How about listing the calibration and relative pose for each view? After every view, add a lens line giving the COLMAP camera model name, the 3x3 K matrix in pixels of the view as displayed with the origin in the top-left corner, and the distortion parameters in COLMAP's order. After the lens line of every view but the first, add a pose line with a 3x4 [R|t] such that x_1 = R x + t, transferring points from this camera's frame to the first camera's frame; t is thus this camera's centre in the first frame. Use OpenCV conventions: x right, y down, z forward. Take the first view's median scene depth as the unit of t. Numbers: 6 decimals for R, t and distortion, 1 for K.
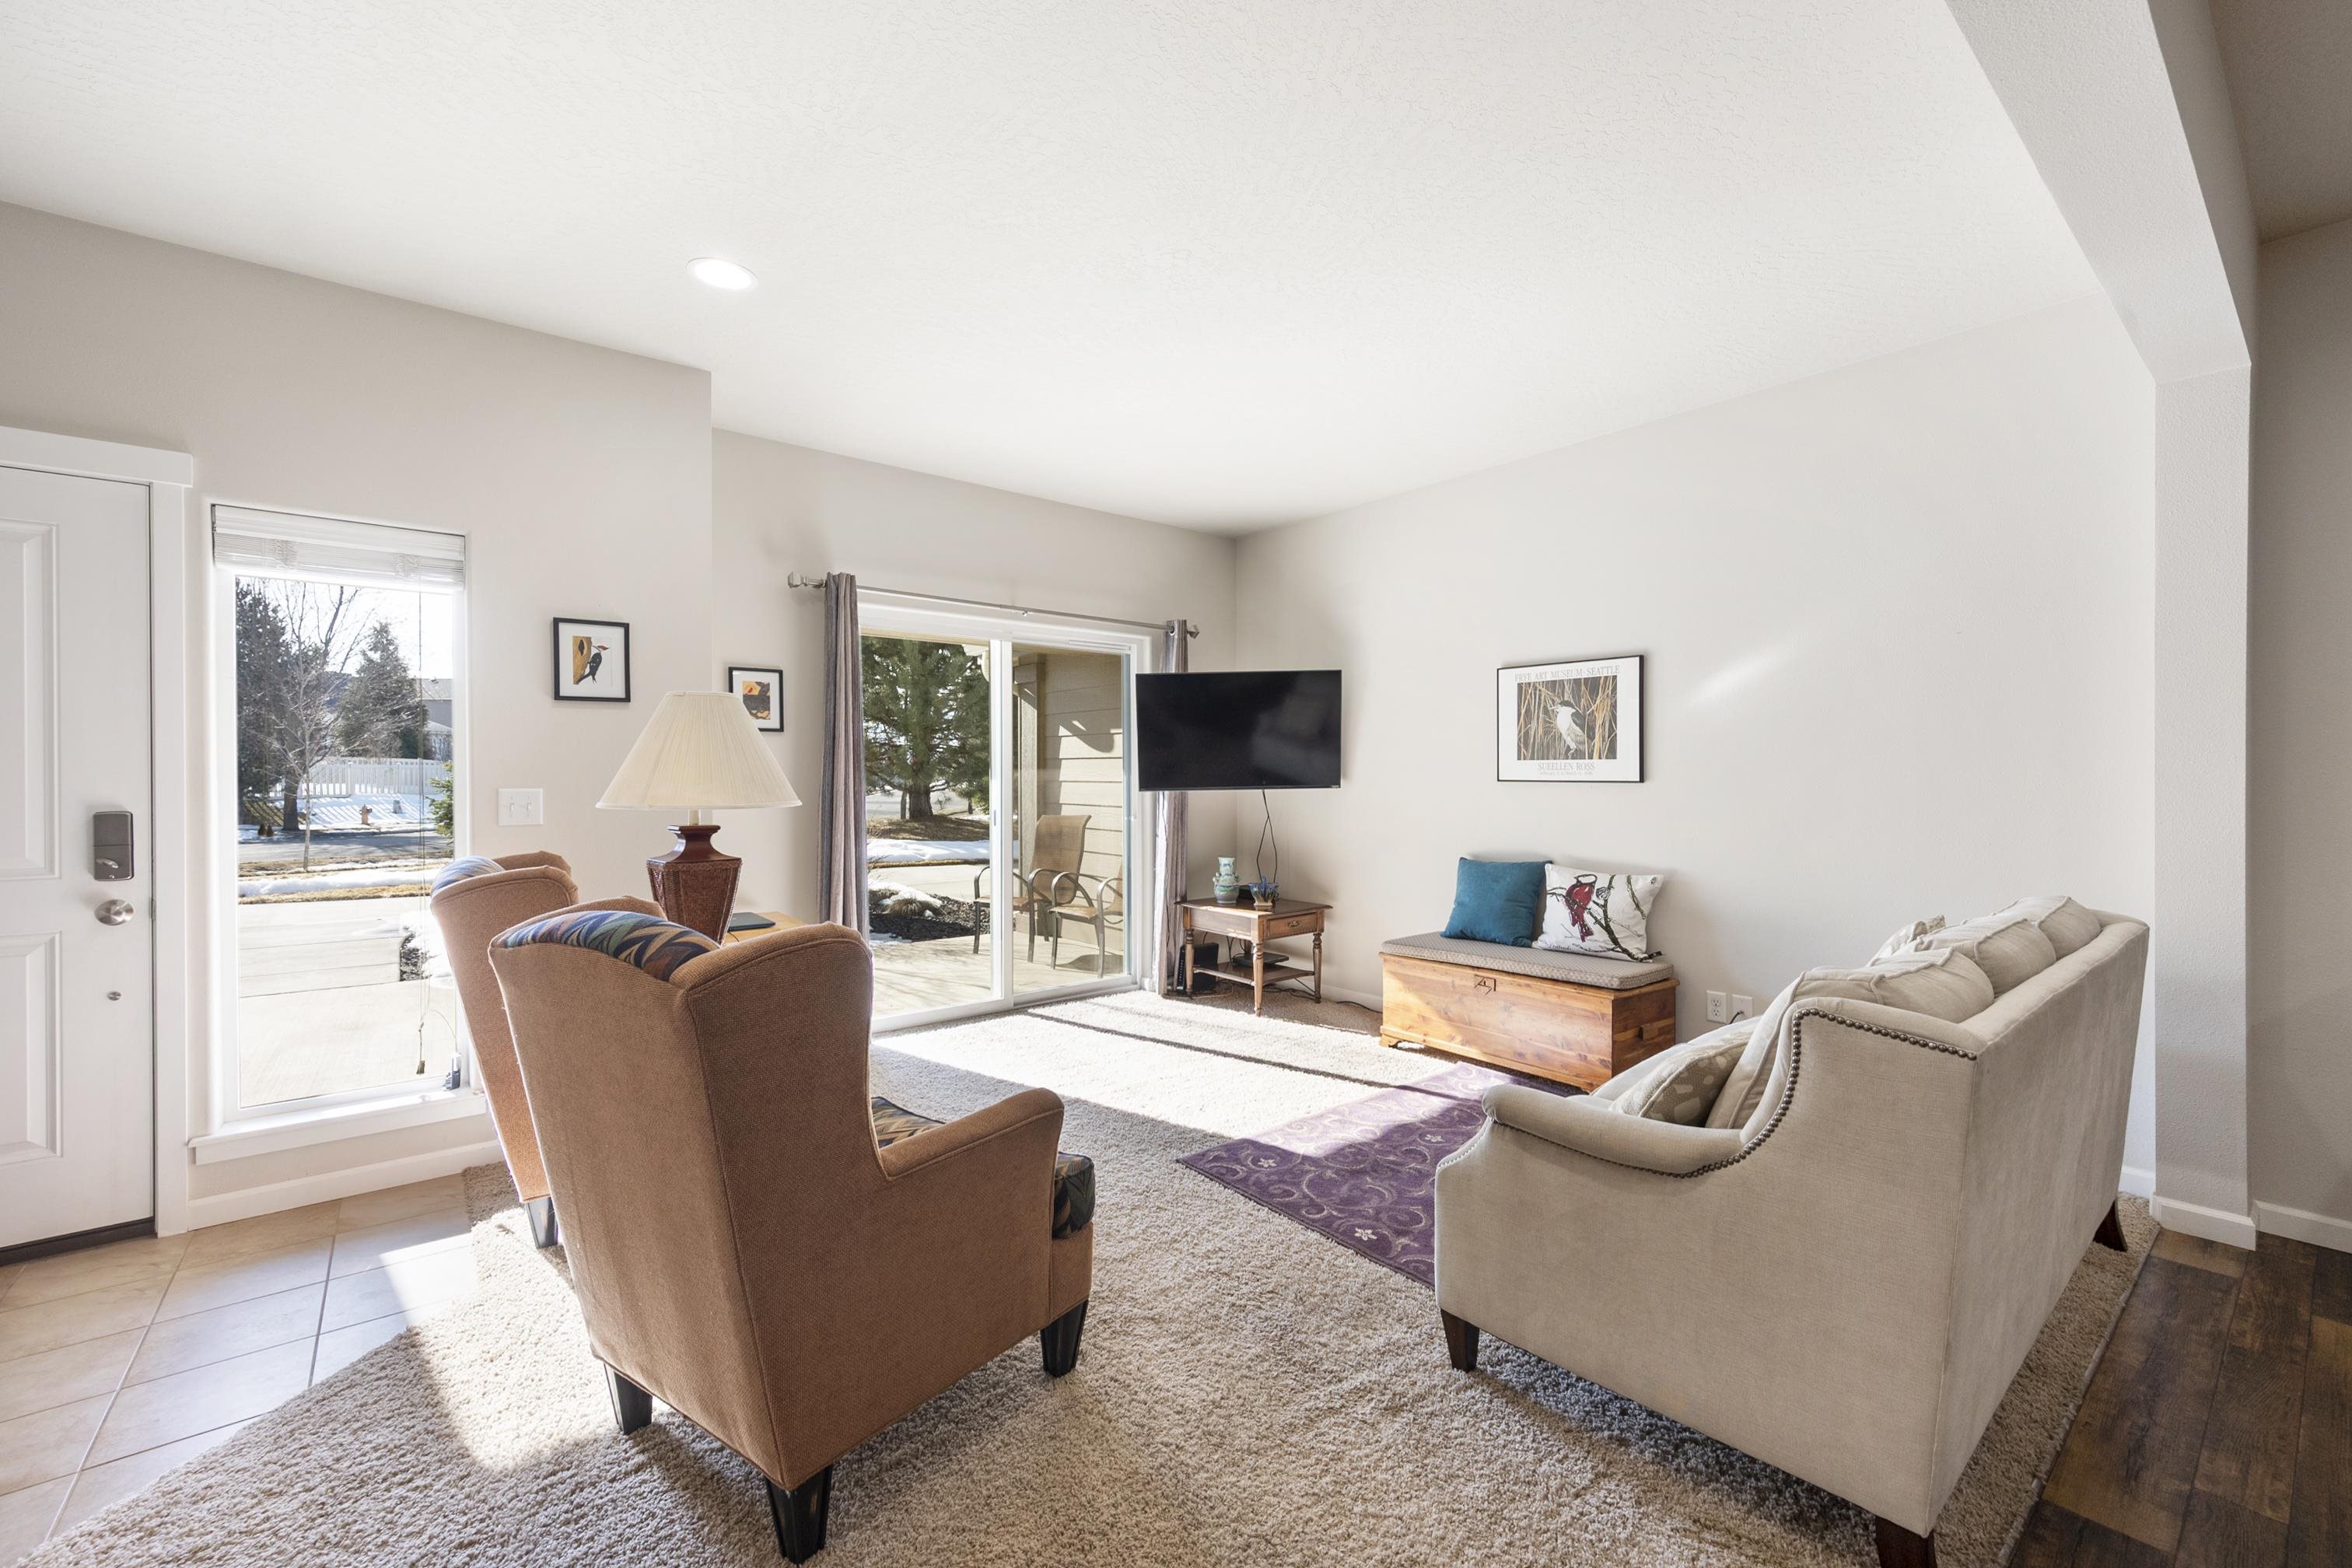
lens RADIAL K [[958.3, 0, 1176.0], [0, 958.3, 784.0], [0, 0, 1]] dist [0.000650, -0.000035]
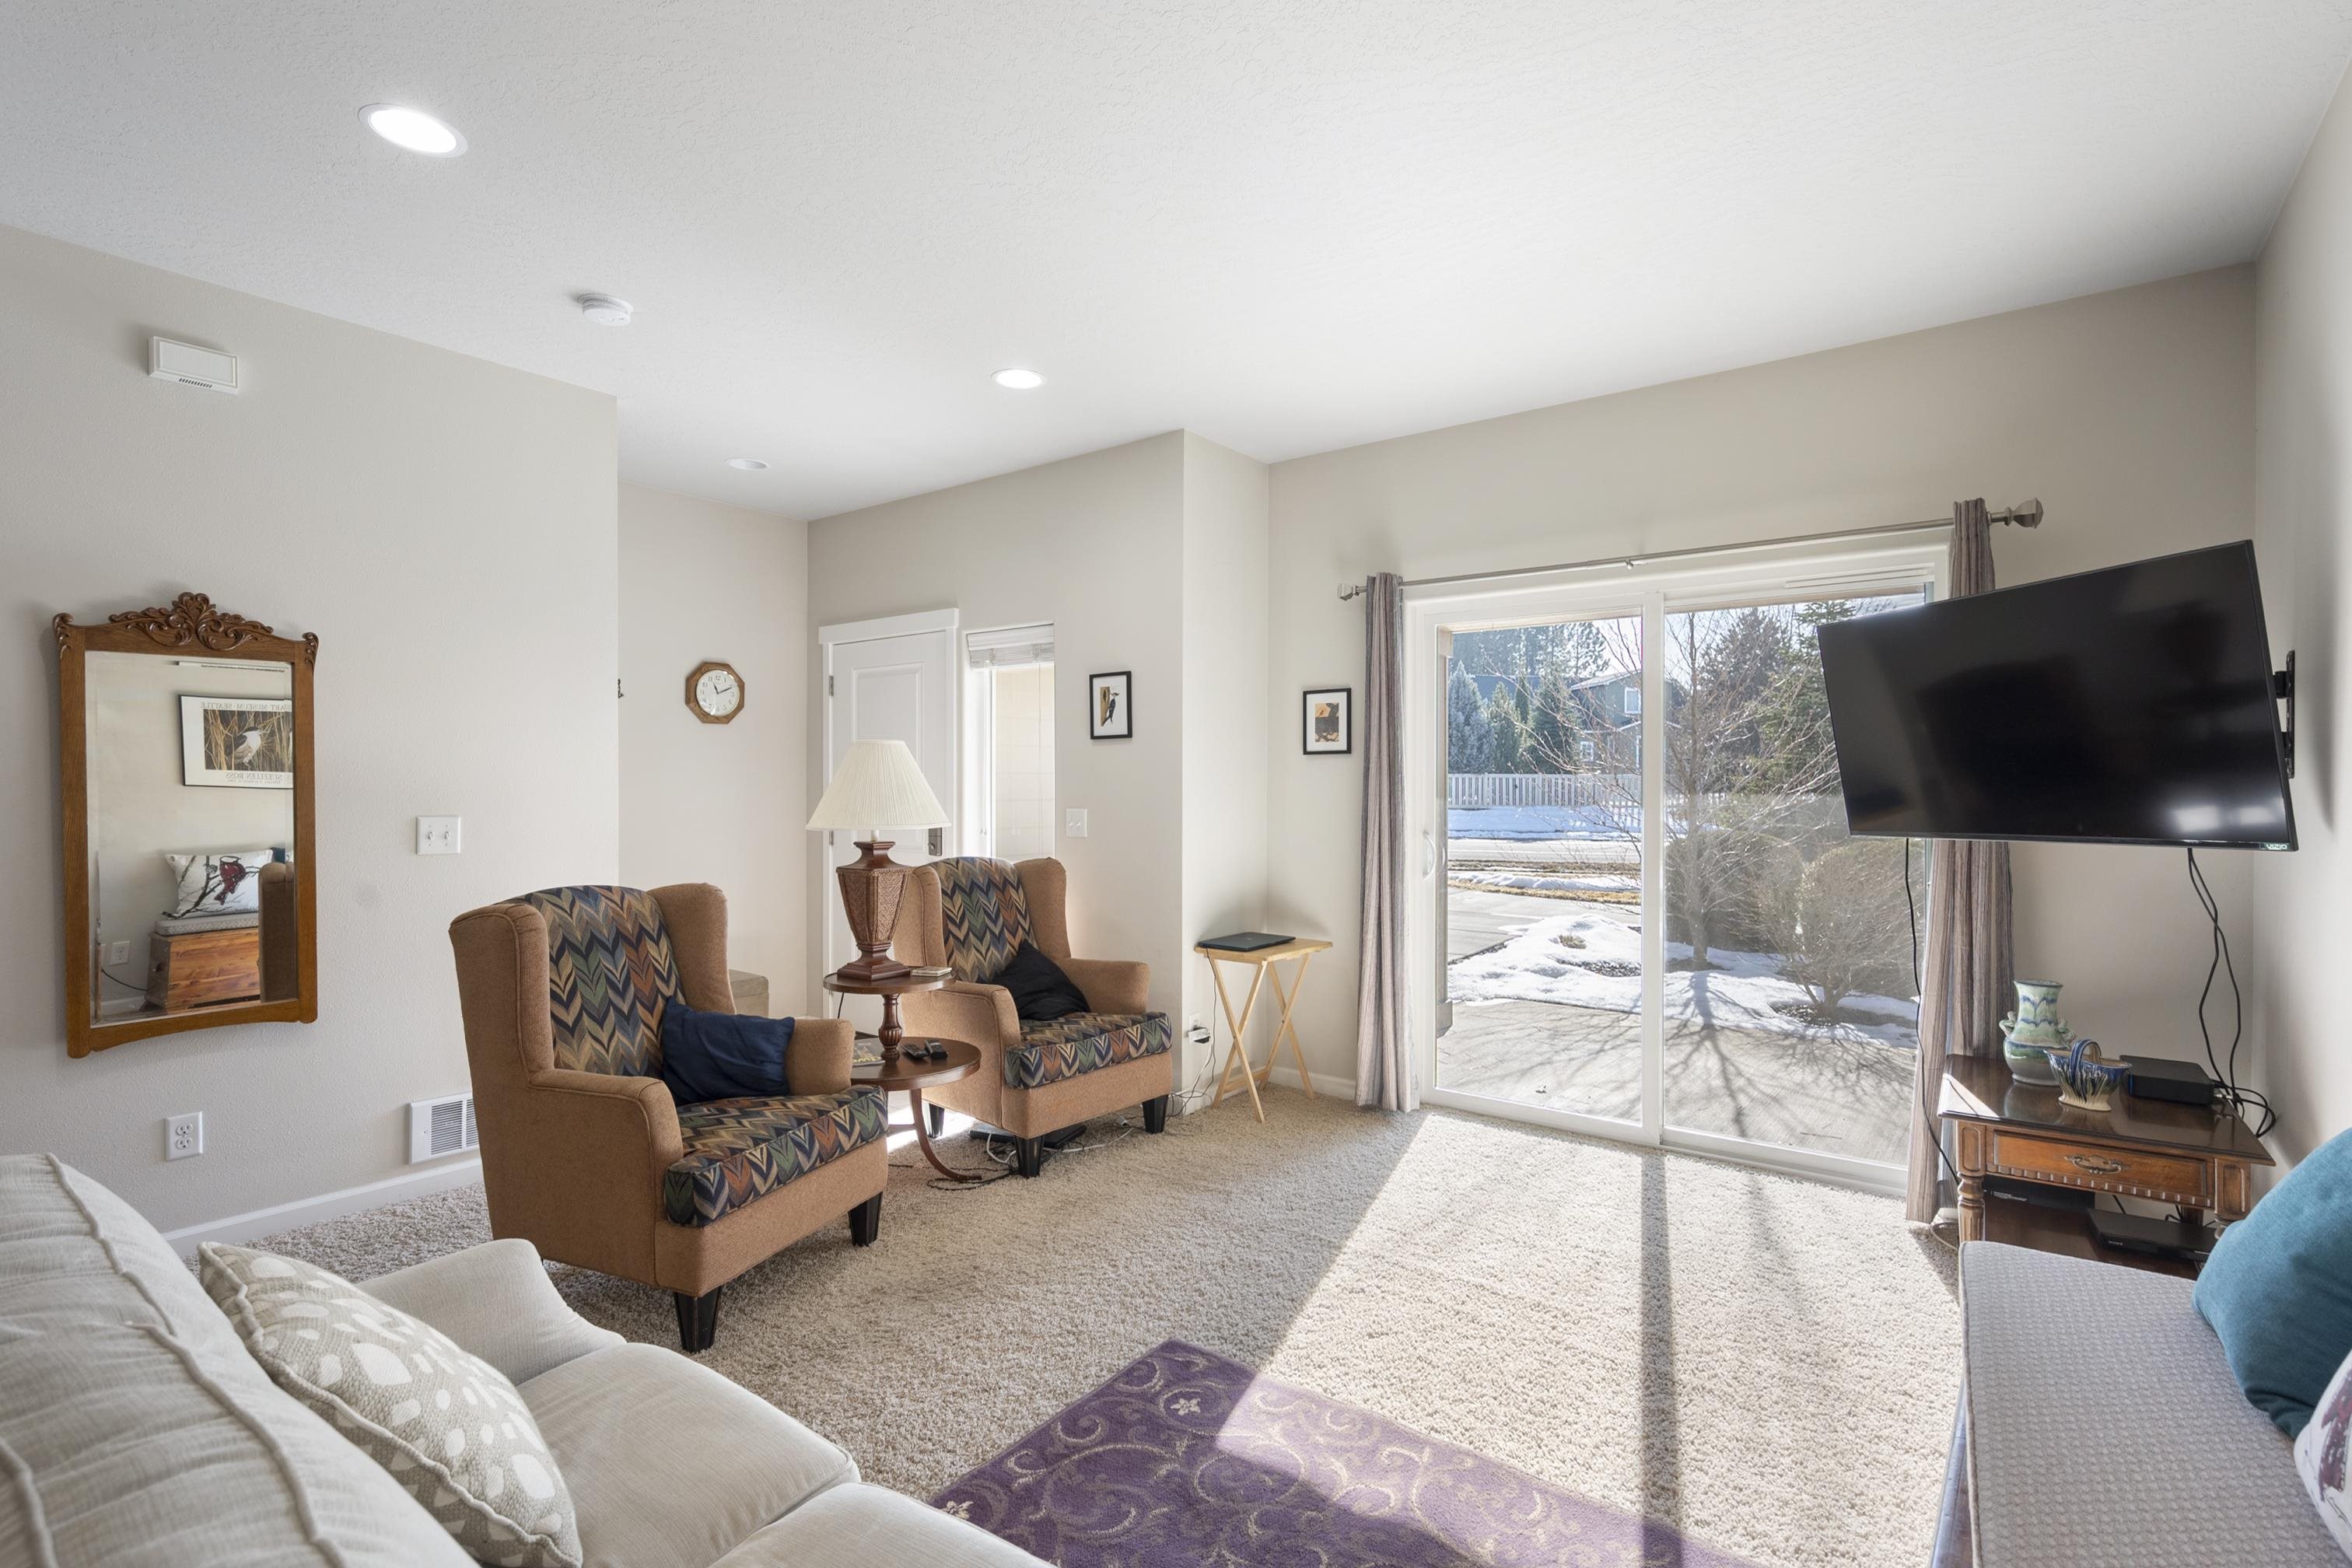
lens RADIAL K [[1096.6, 0, 1217.6], [0, 1096.6, 790.1], [0, 0, 1]] dist [0.001632, 0.000139]
pose [[0.248207, 0.005004, -0.968694, 0.604704], [-0.010755, 0.999939, 0.002410, -0.019884], [0.968647, 0.009820, 0.248246, 0.609718]]
